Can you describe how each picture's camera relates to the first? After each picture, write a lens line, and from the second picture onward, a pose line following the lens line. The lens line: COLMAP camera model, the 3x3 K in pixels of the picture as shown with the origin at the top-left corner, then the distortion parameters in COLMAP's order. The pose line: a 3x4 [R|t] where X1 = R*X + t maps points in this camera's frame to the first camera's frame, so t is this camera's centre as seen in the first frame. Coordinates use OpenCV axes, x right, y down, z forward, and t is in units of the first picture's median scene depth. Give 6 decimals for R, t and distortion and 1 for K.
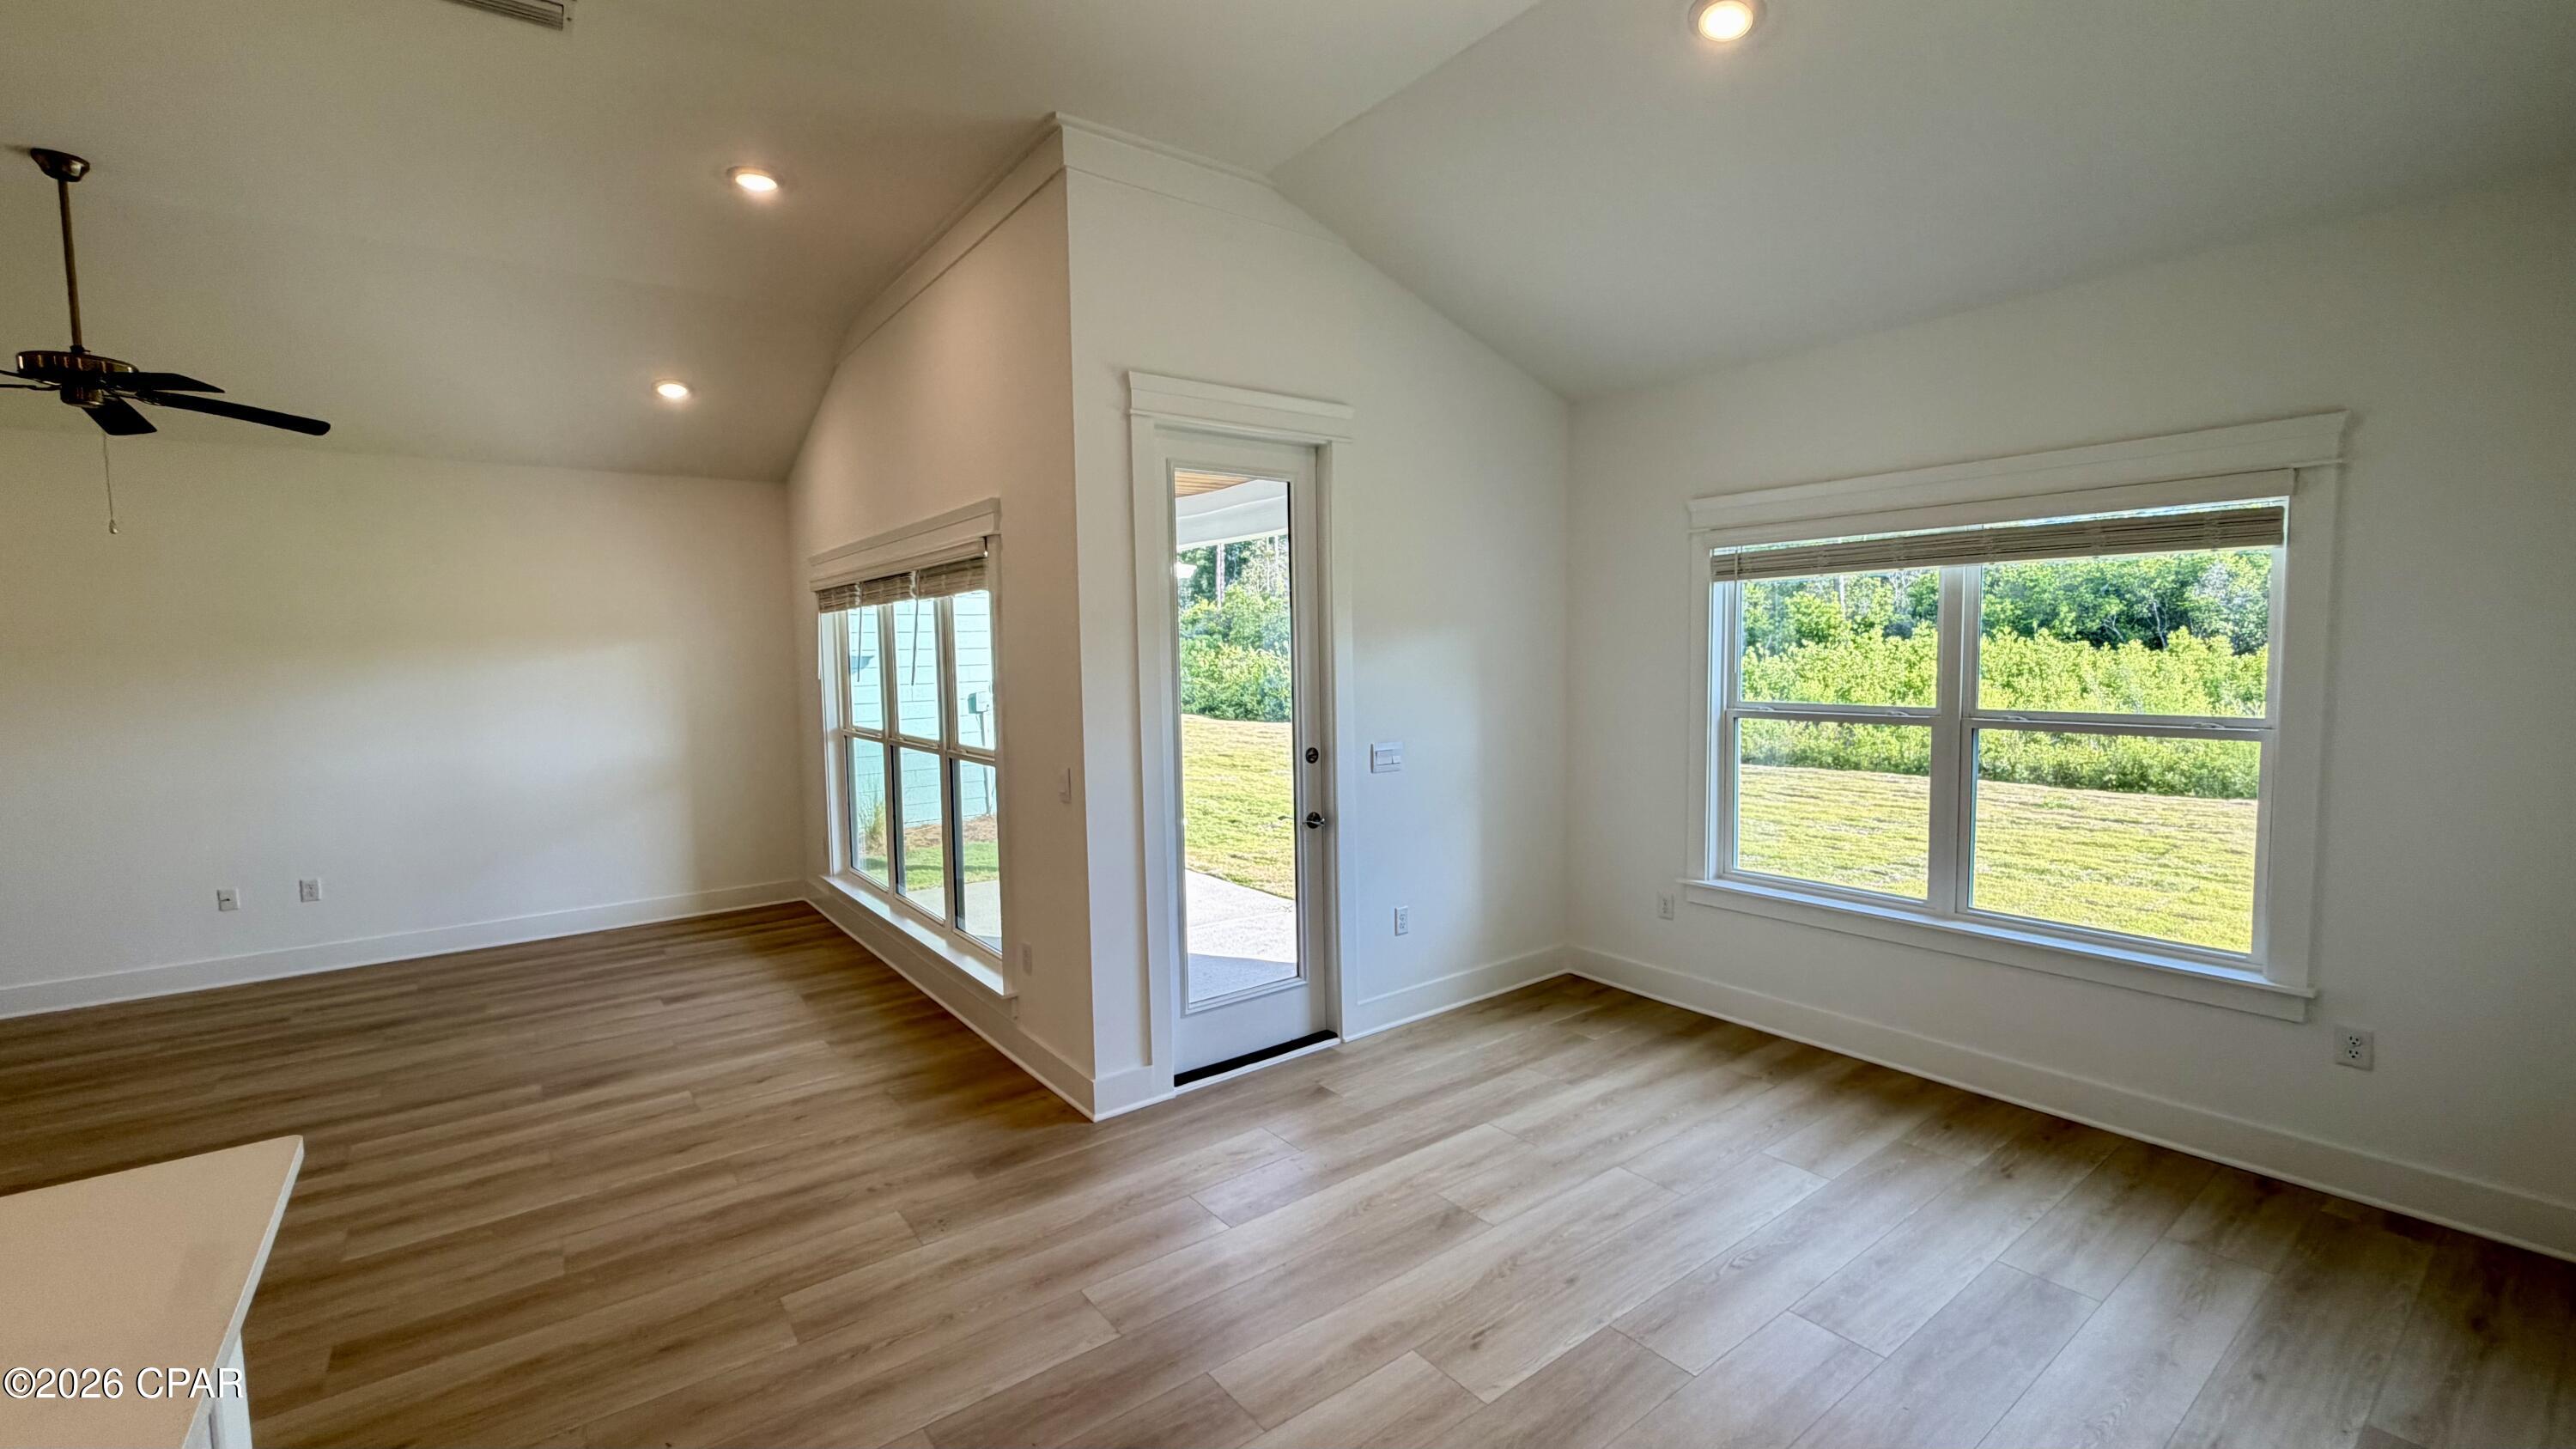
lens RADIAL K [[1062.6, 0, 1288.4], [0, 1062.6, 722.3], [0, 0, 1]] dist [0.001083, -0.000502]
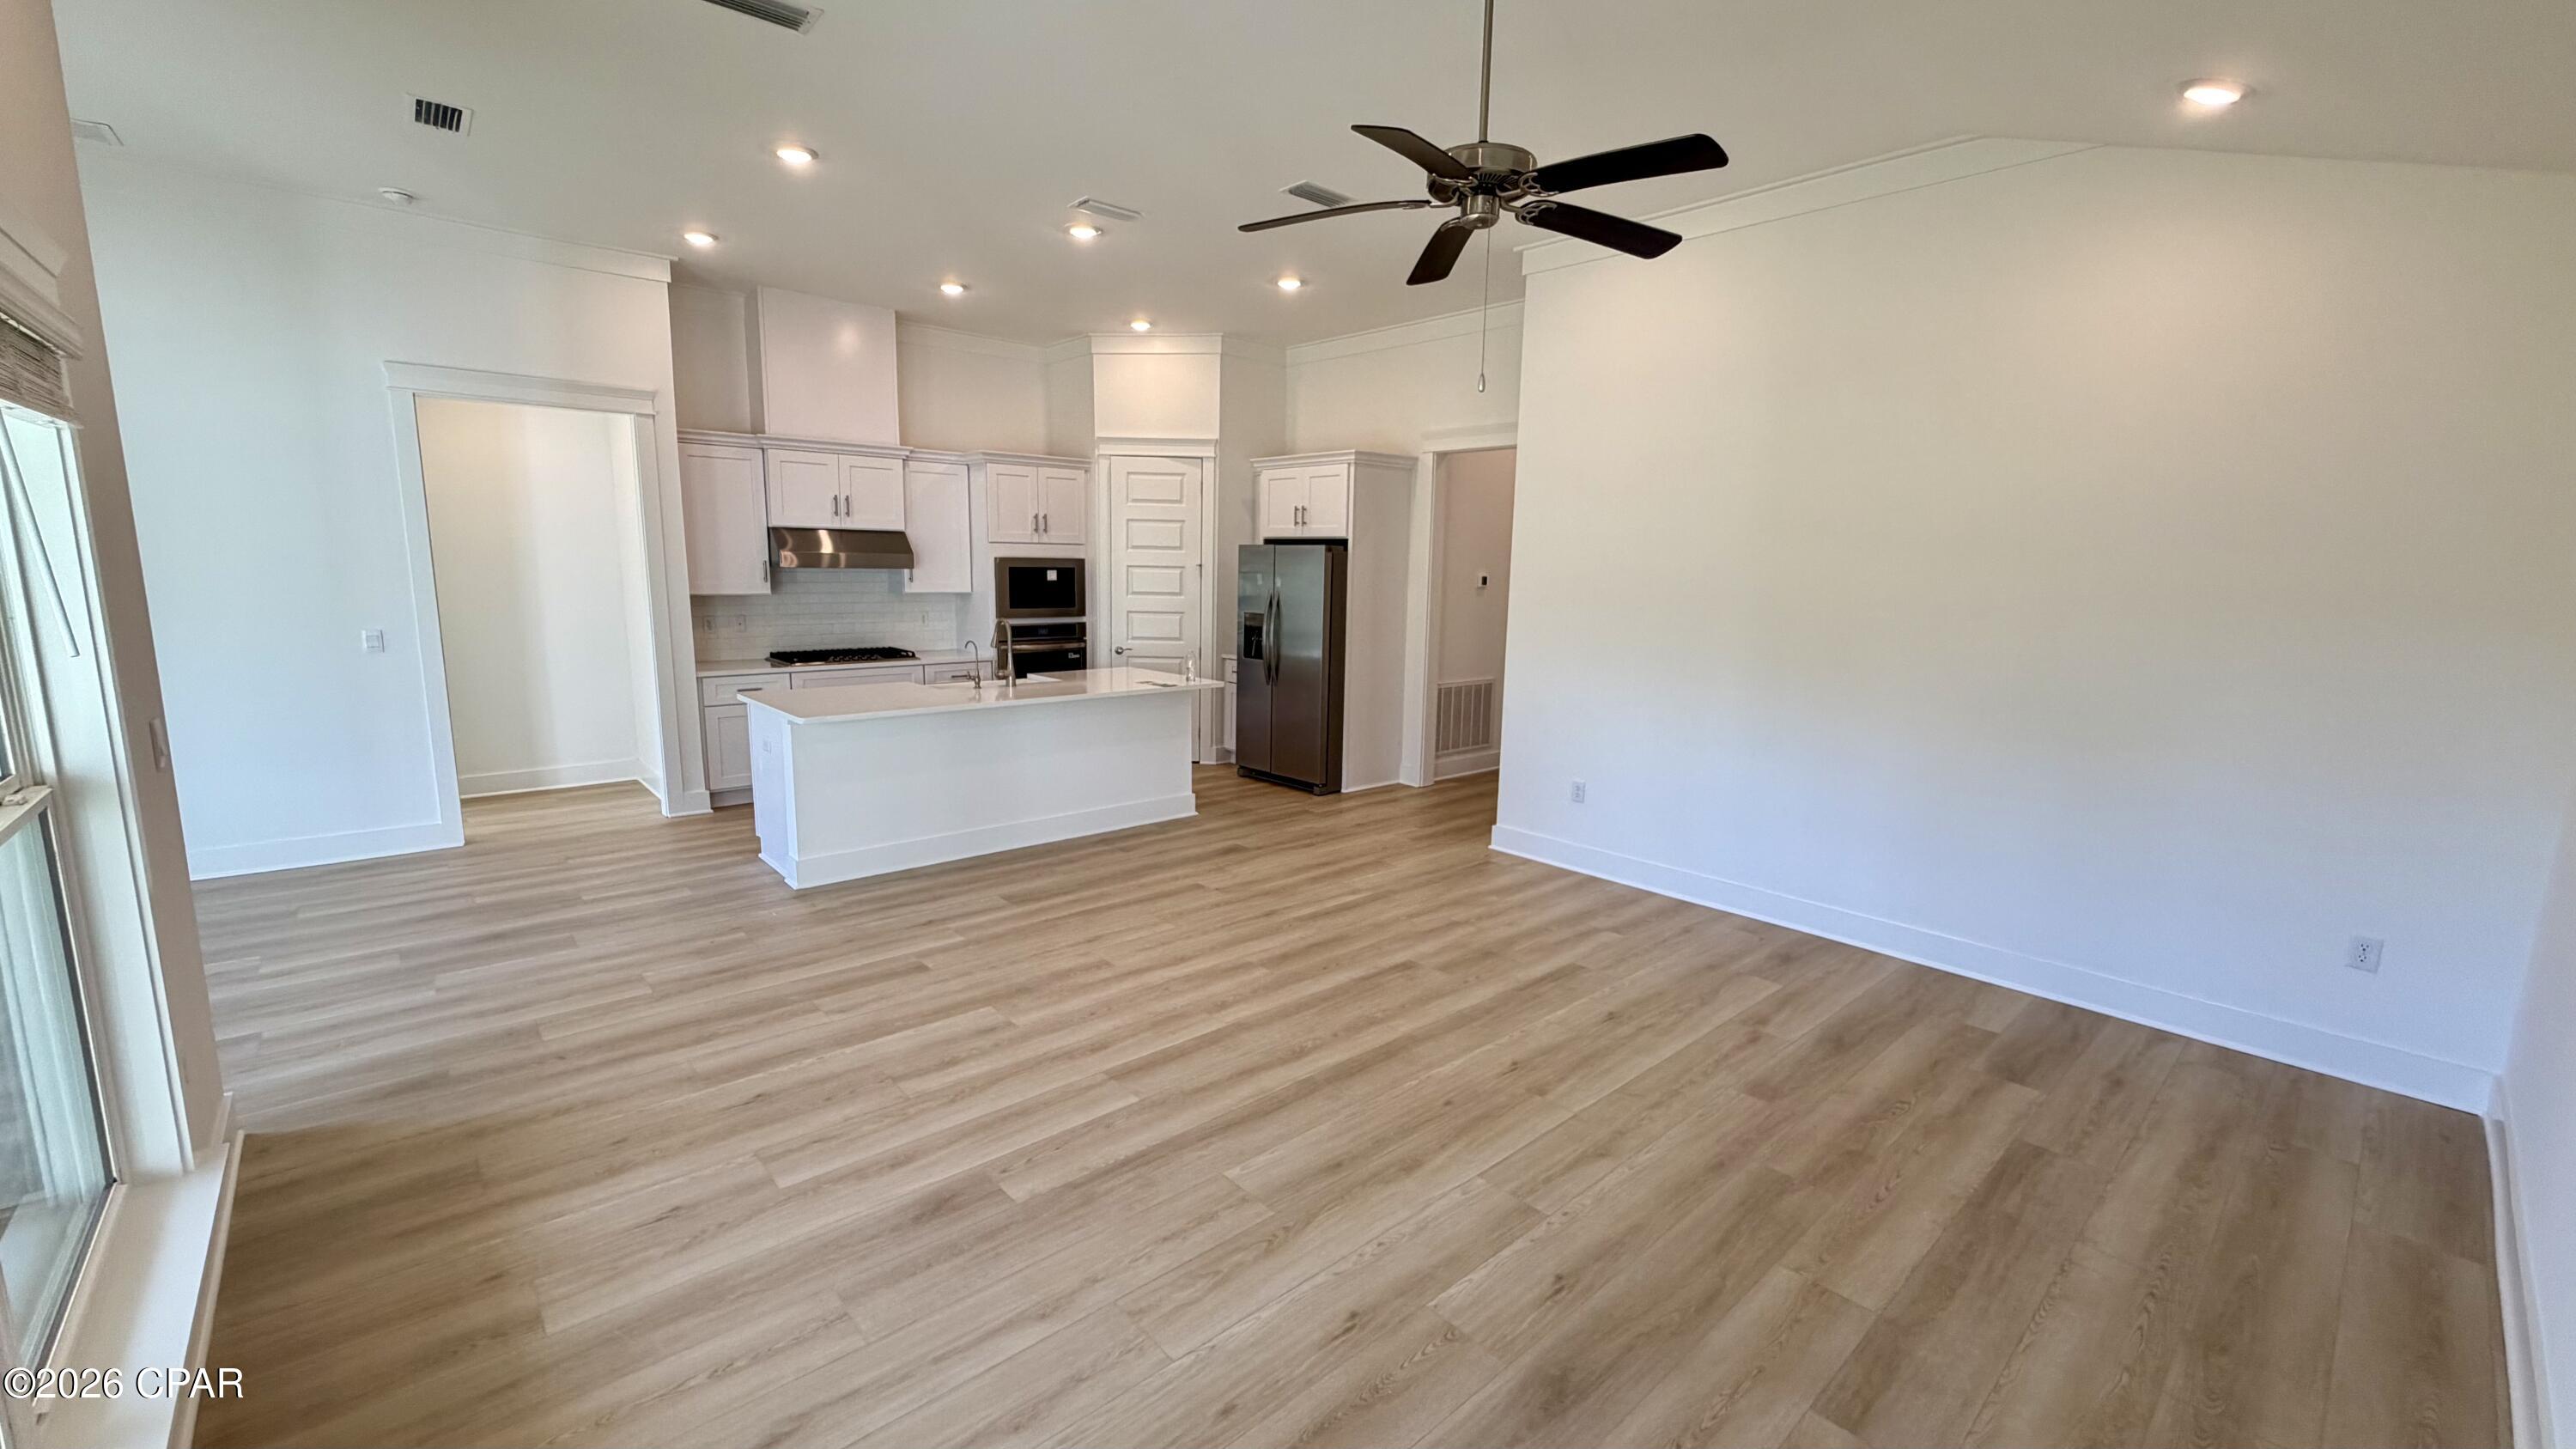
lens RADIAL K [[1023.1, 0, 1281.5], [0, 1023.1, 726.9], [0, 0, 1]] dist [-0.000802, -0.000112]
pose [[-0.996317, 0.012788, -0.084787, -0.801323], [-0.007401, 0.972300, 0.233621, -0.104538], [0.085426, 0.233388, -0.968624, 1.536783]]
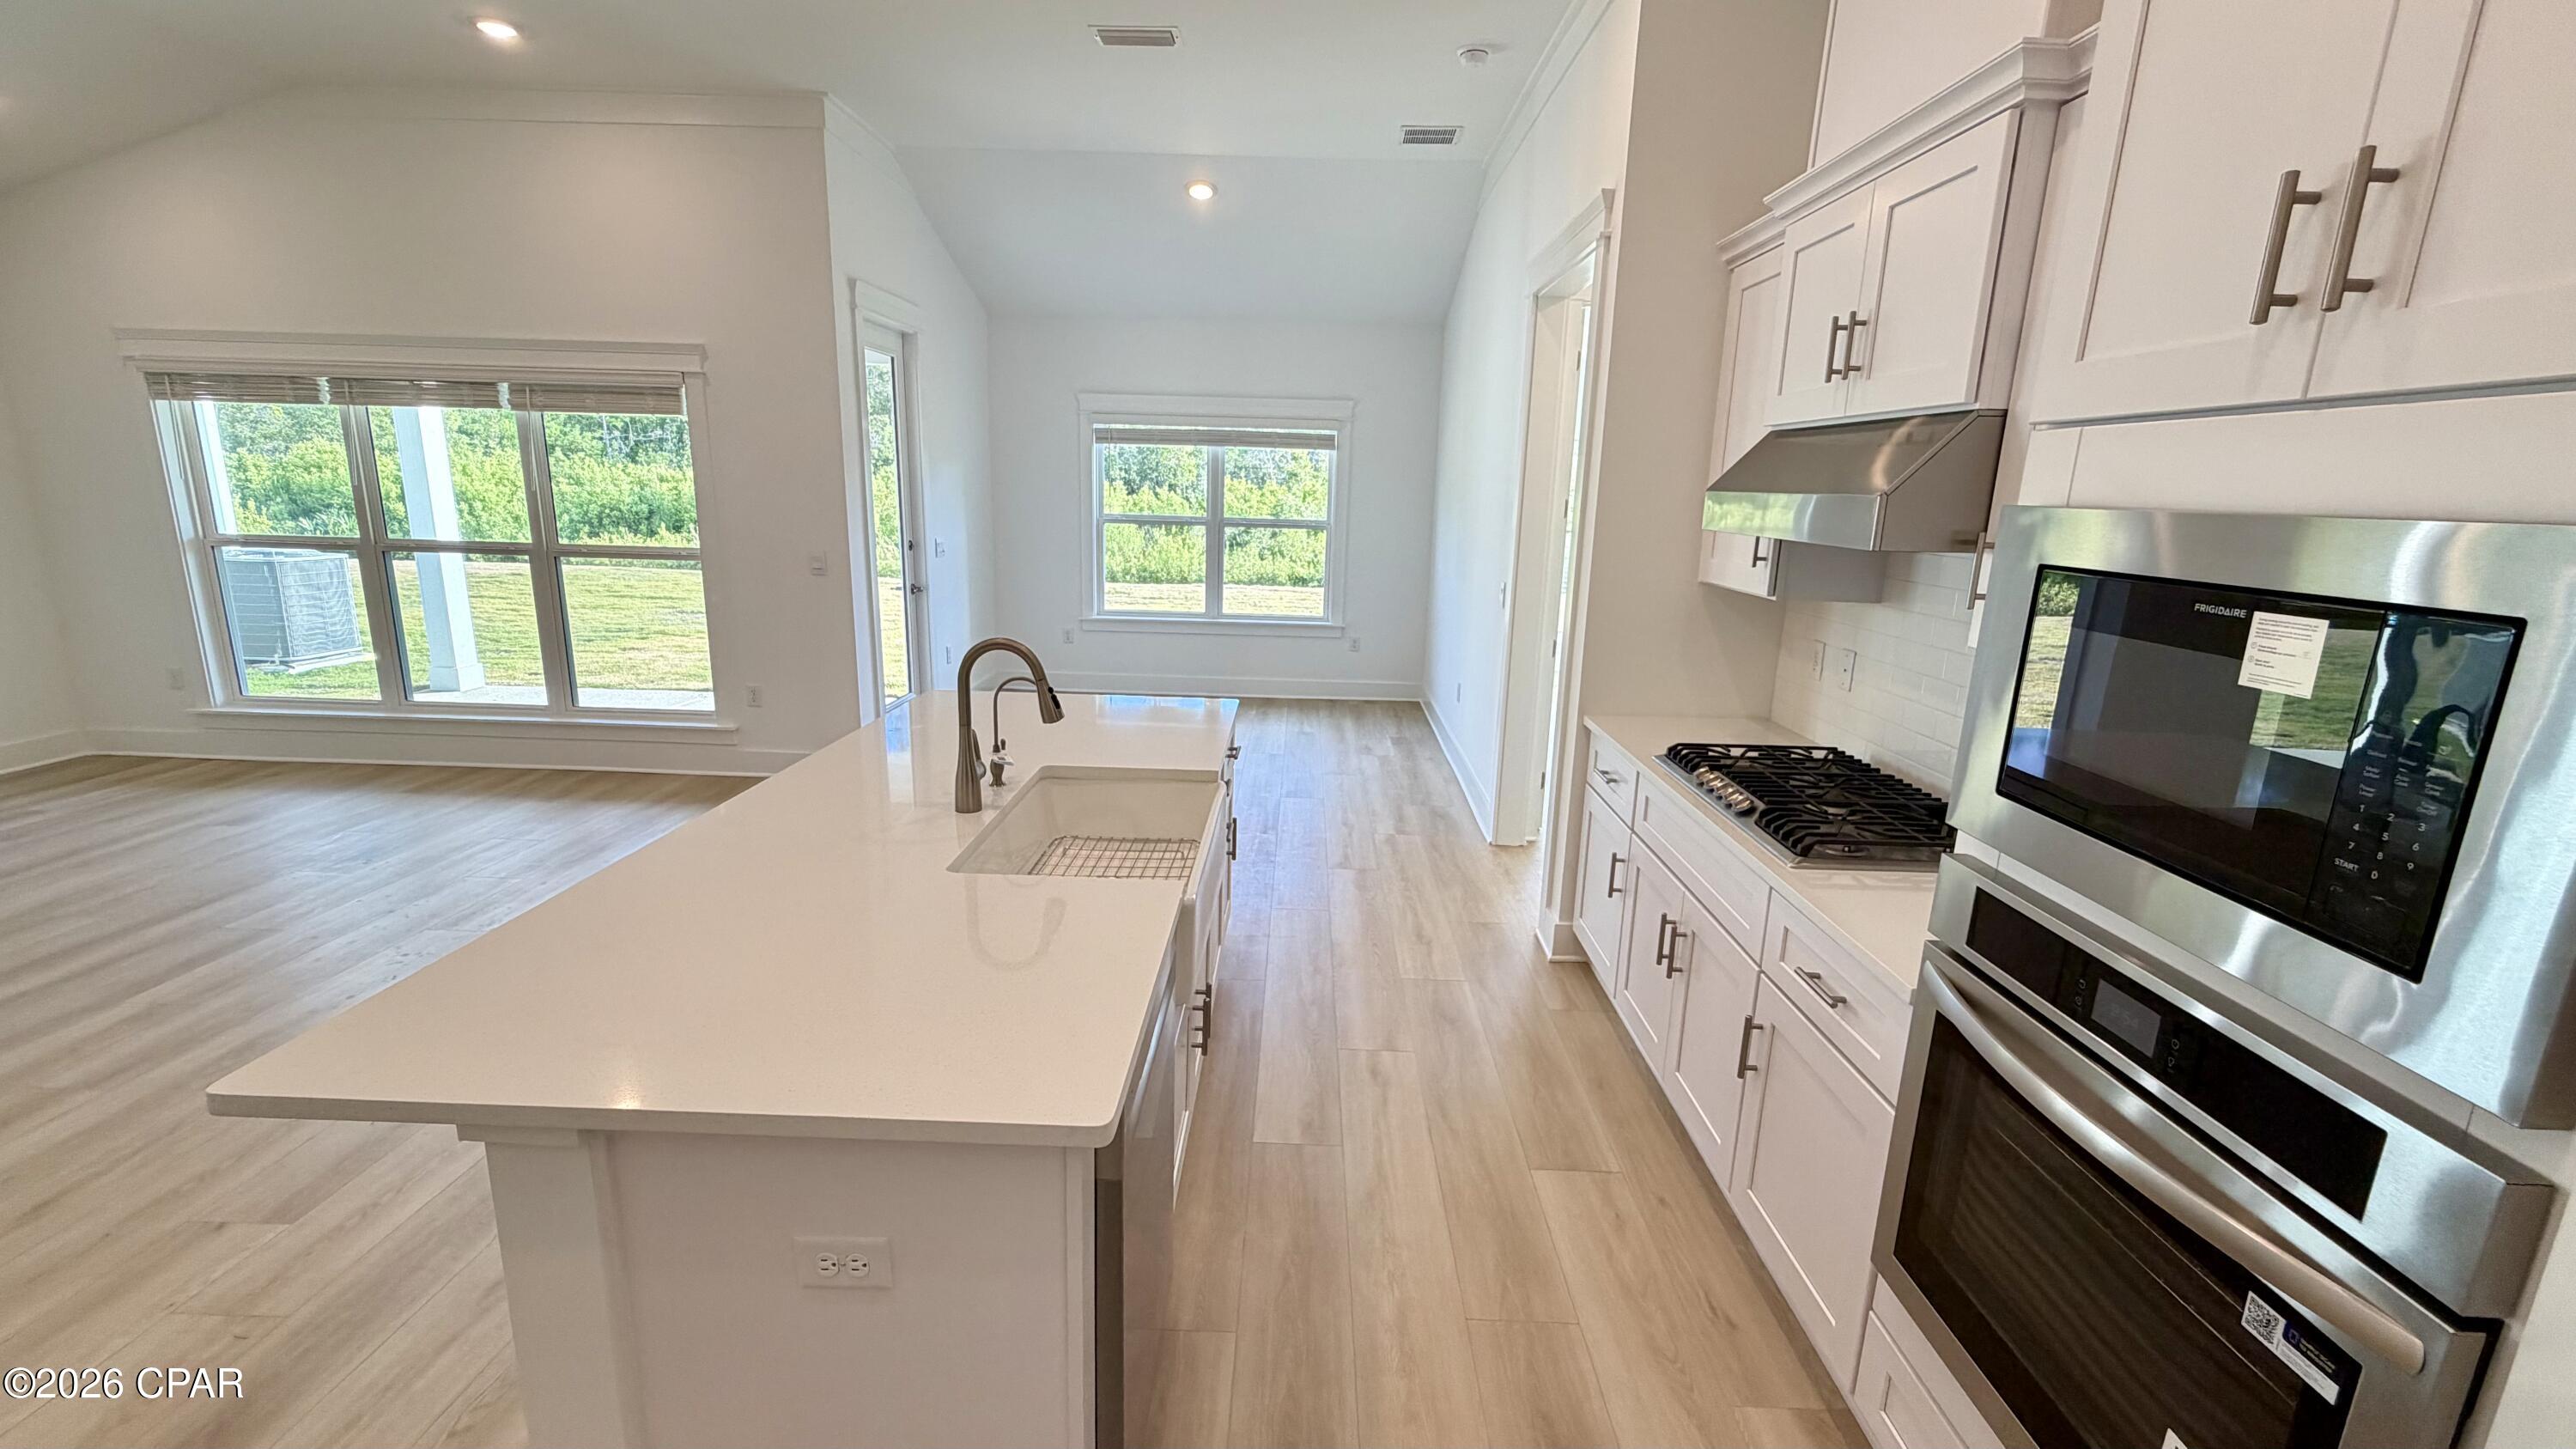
lens RADIAL K [[1062.6, 0, 1288.4], [0, 1062.6, 722.3], [0, 0, 1]] dist [0.001083, -0.000502]
pose [[0.612758, -0.140219, 0.777732, -0.878765], [0.016417, 0.986179, 0.164865, 0.039509], [-0.790100, -0.088254, 0.606591, -0.373553]]
